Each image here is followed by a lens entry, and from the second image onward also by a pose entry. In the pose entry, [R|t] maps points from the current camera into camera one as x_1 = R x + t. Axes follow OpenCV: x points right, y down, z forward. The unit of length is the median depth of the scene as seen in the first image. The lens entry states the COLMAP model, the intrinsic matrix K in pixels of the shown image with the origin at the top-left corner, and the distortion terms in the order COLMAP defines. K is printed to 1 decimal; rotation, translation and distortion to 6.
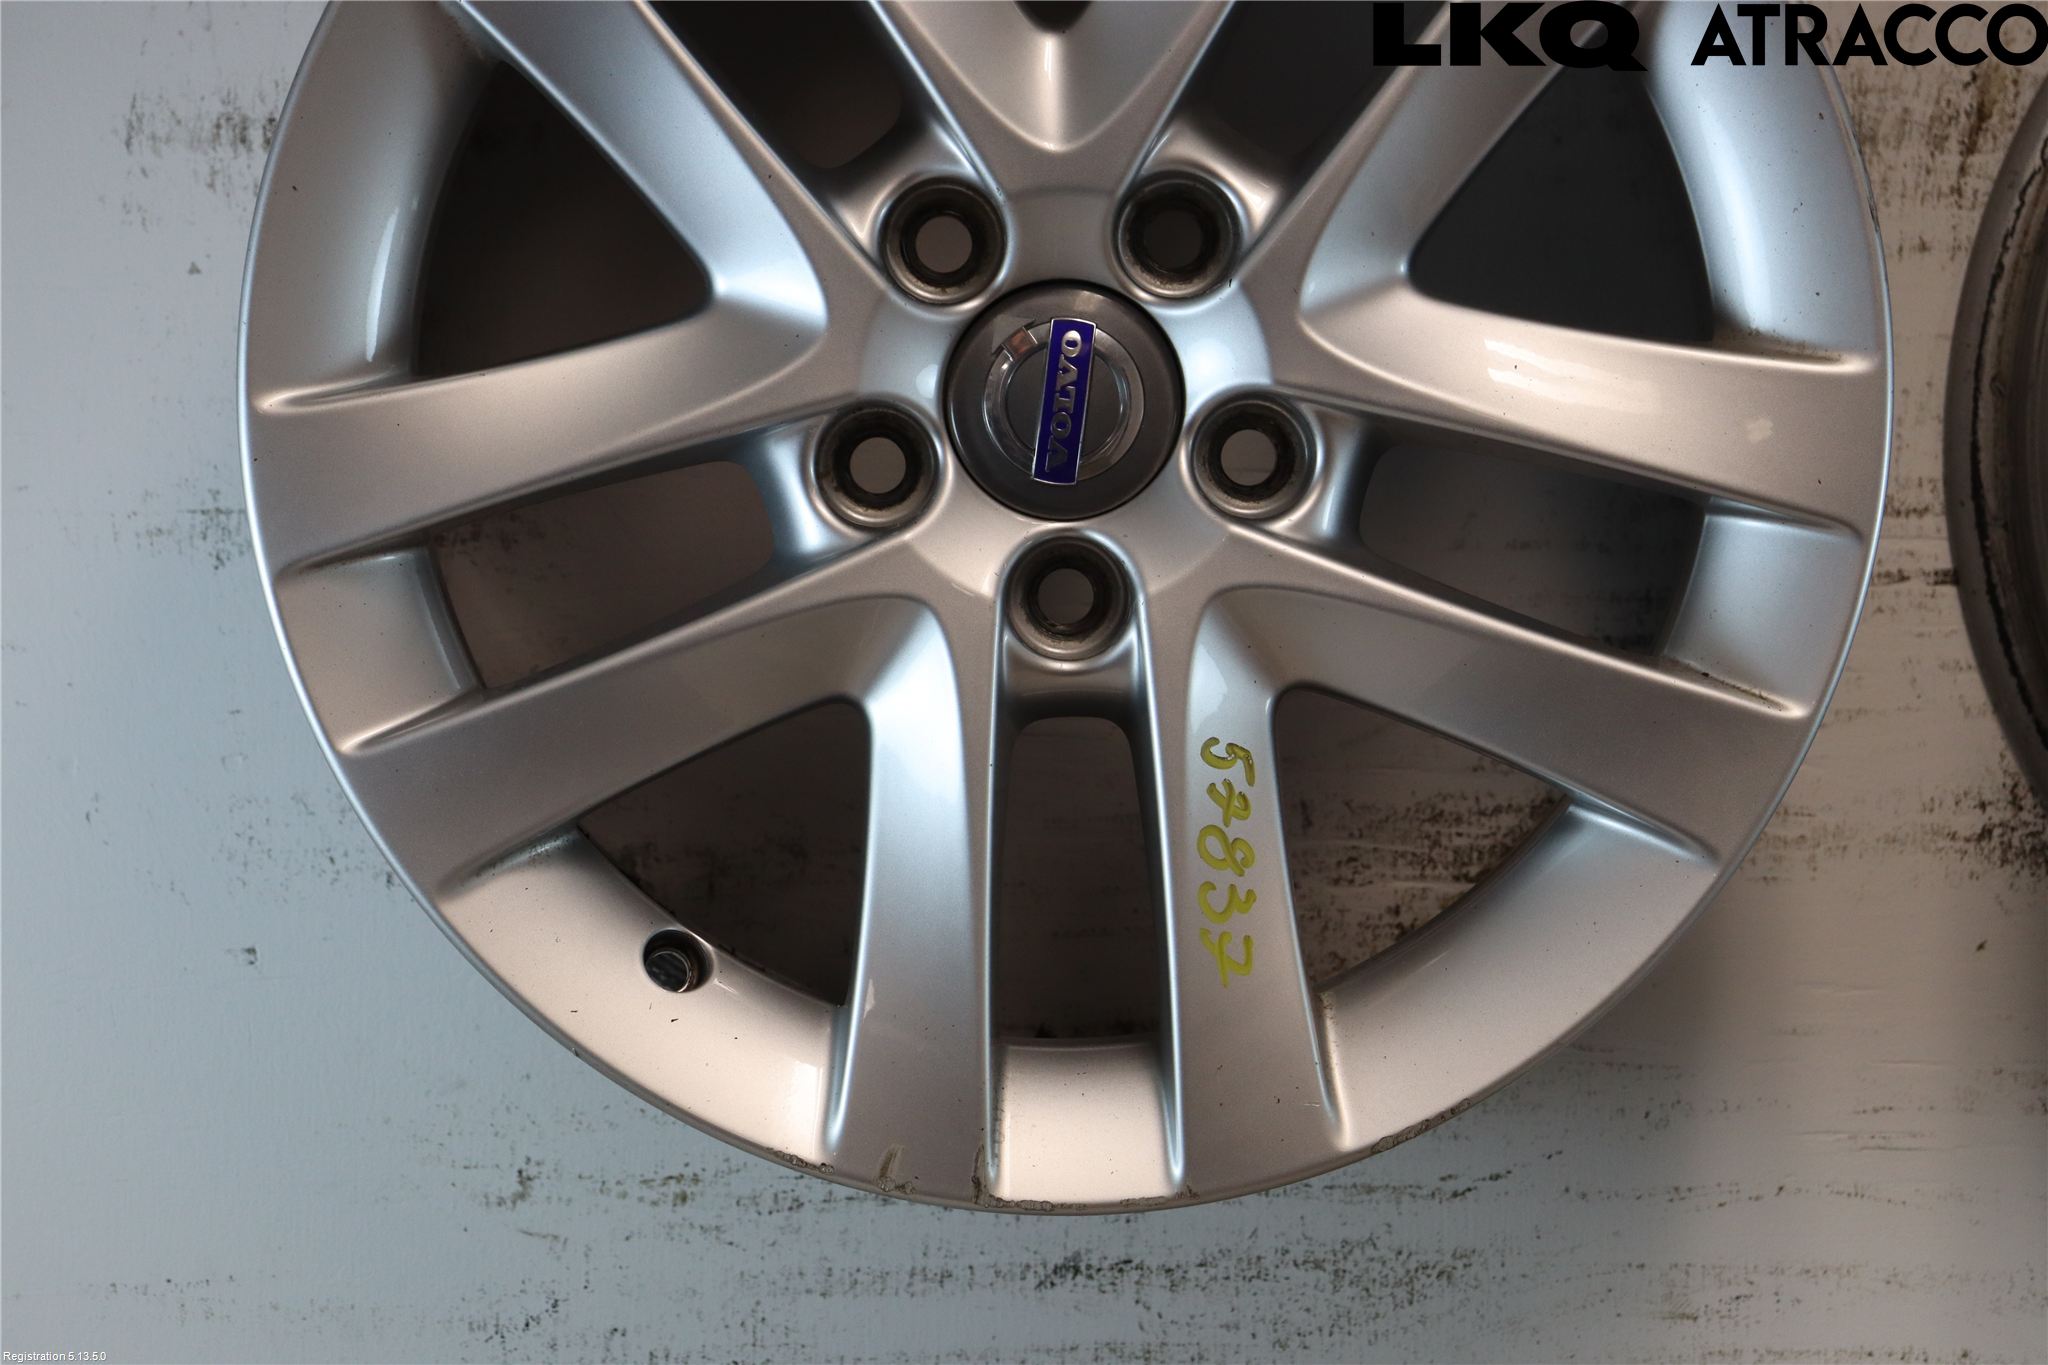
lens RADIAL K [[5049.9, 0, 1023.2], [0, 5049.9, 726.4], [0, 0, 1]] dist [0.389611, 0.950431]
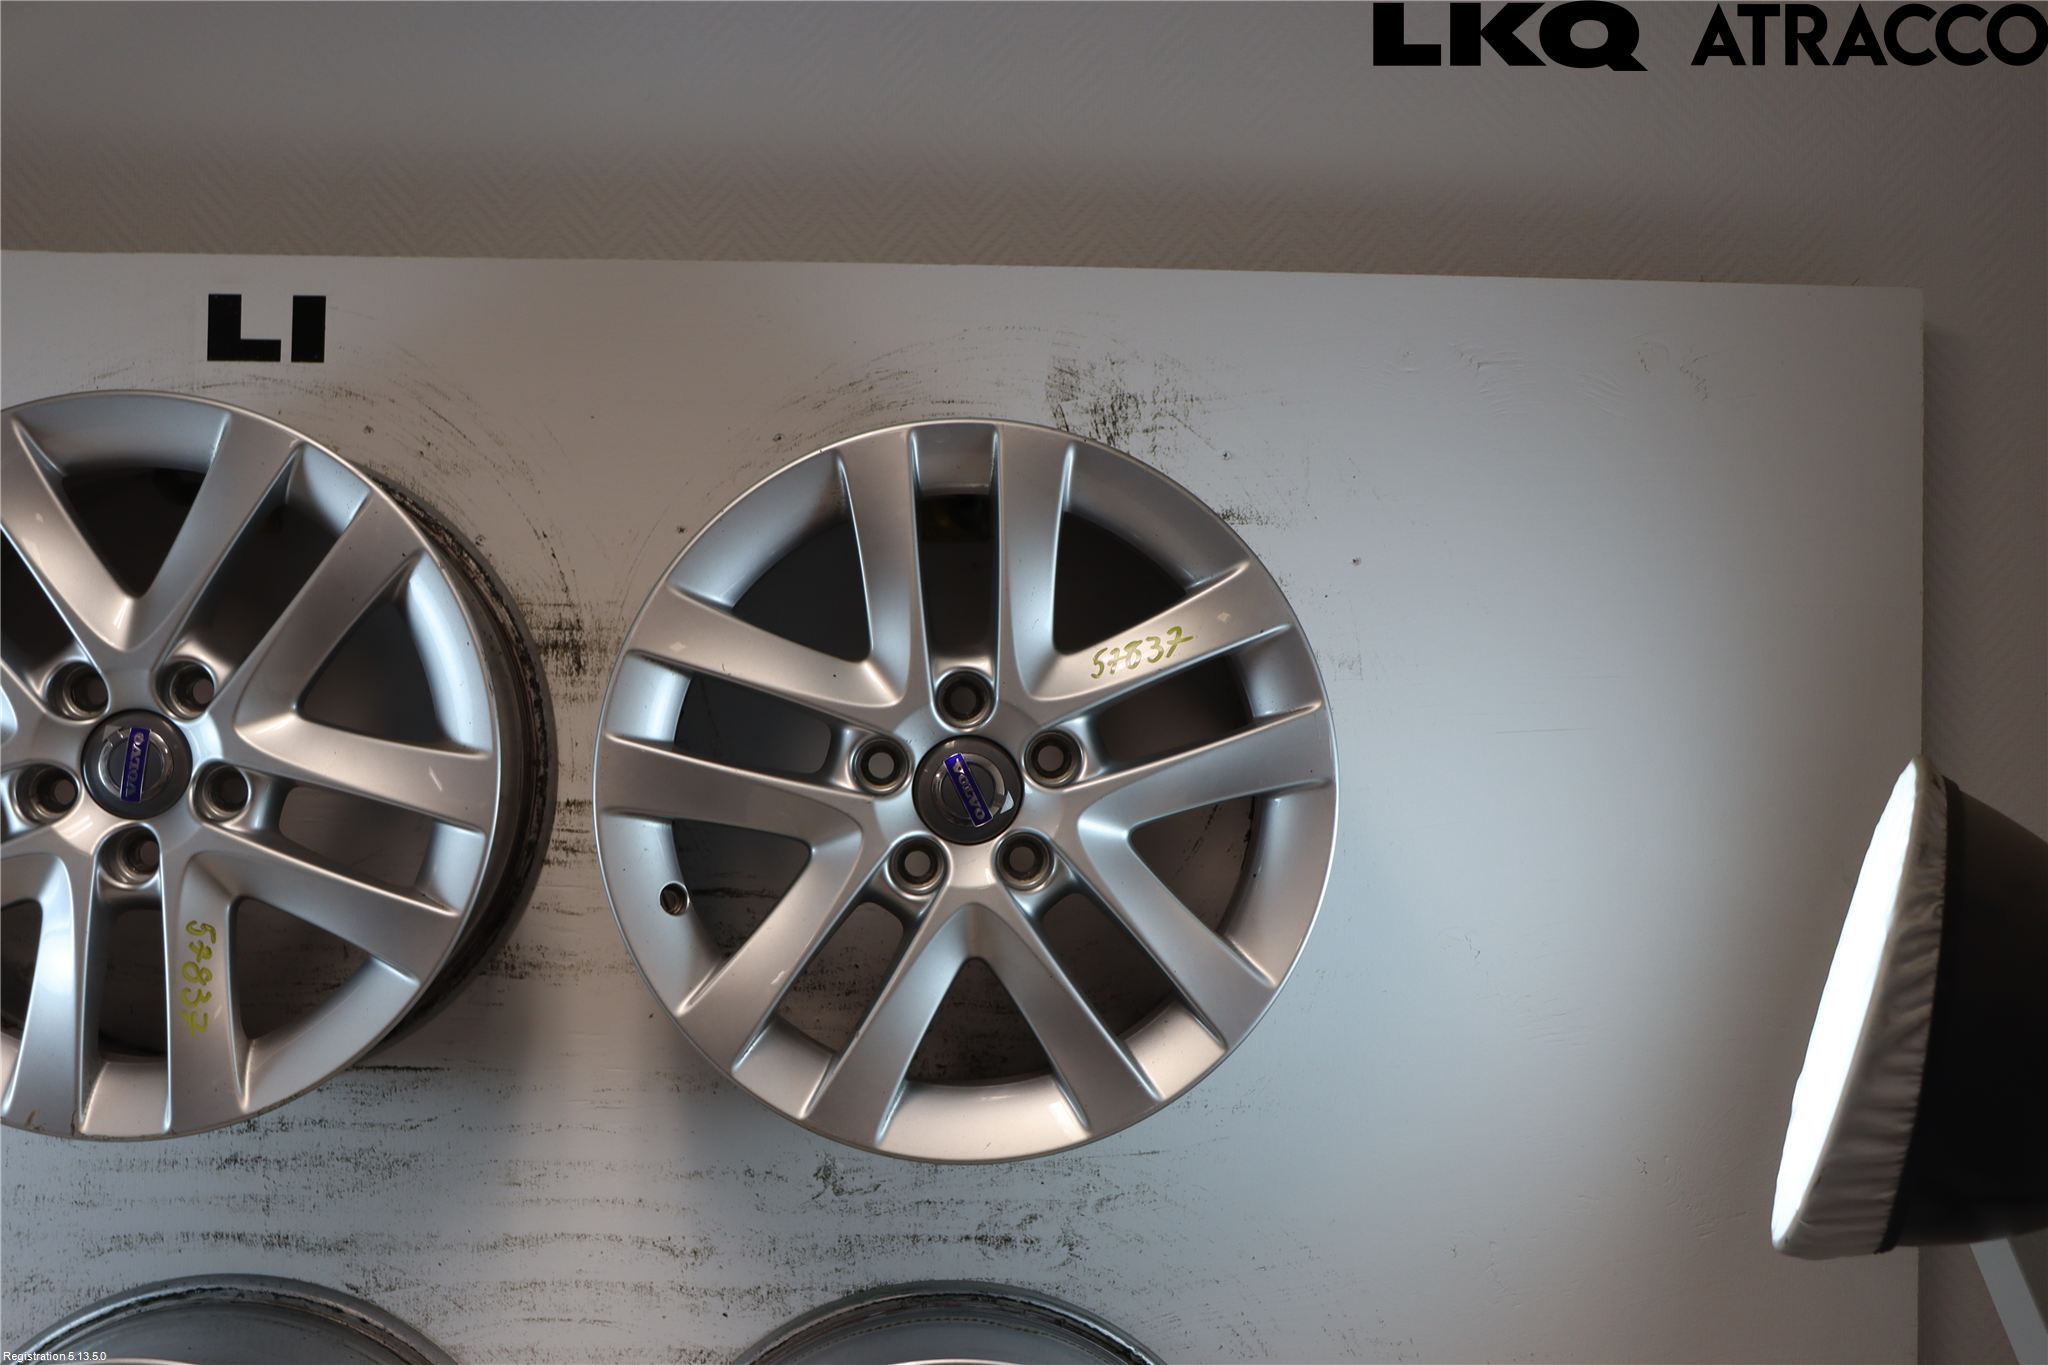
lens RADIAL K [[2273.1, 0, 1026.2], [0, 2273.1, 719.0], [0, 0, 1]] dist [-0.123304, 0.276256]
pose [[0.999091, 0.015212, 0.039809, 0.352272], [-0.012423, 0.997511, -0.069401, -0.021626], [-0.040766, 0.068843, 0.996794, 0.020180]]
